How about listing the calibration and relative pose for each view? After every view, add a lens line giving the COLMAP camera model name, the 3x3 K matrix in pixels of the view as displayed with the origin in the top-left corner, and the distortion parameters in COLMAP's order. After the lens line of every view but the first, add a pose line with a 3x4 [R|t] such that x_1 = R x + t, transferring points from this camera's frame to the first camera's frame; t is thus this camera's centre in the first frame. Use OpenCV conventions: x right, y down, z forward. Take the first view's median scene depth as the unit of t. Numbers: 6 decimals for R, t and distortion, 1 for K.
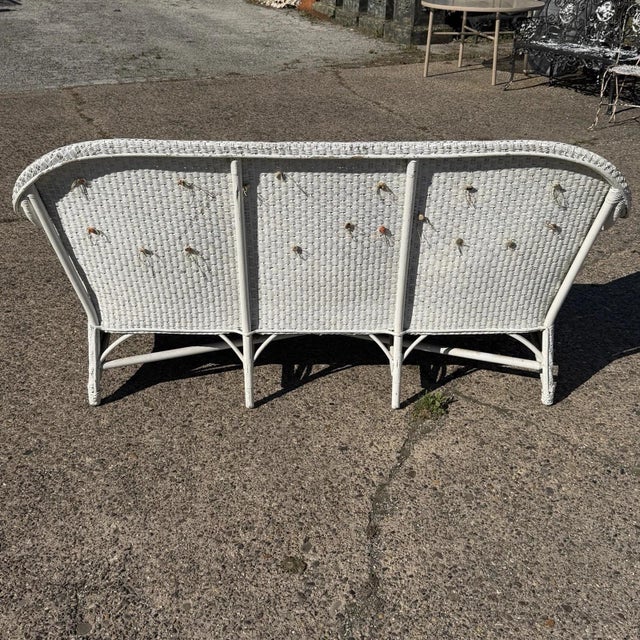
lens RADIAL K [[599.2, 0, 316.3], [0, 599.2, 321.5], [0, 0, 1]] dist [0.005253, -0.015893]
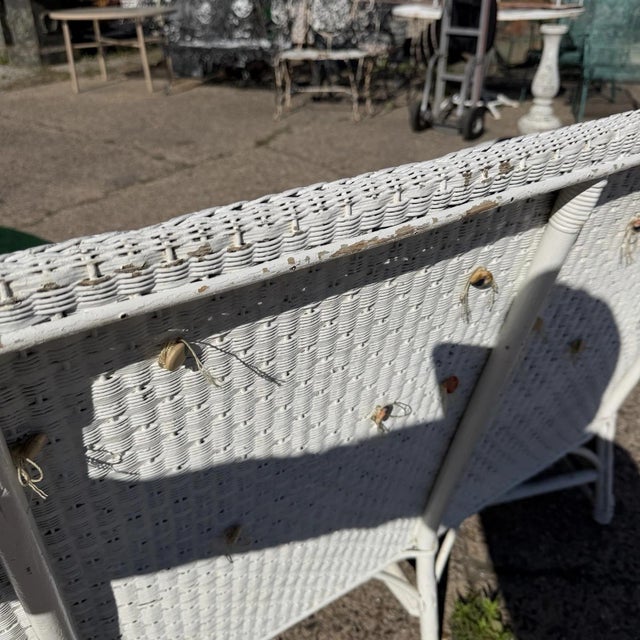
lens RADIAL K [[599.2, 0, 316.3], [0, 599.2, 321.5], [0, 0, 1]] dist [0.005253, -0.015893]
pose [[0.859339, -0.287551, 0.422908, -0.104788], [0.292214, 0.954747, 0.055396, -0.247246], [-0.419699, 0.075976, 0.904478, 0.757554]]
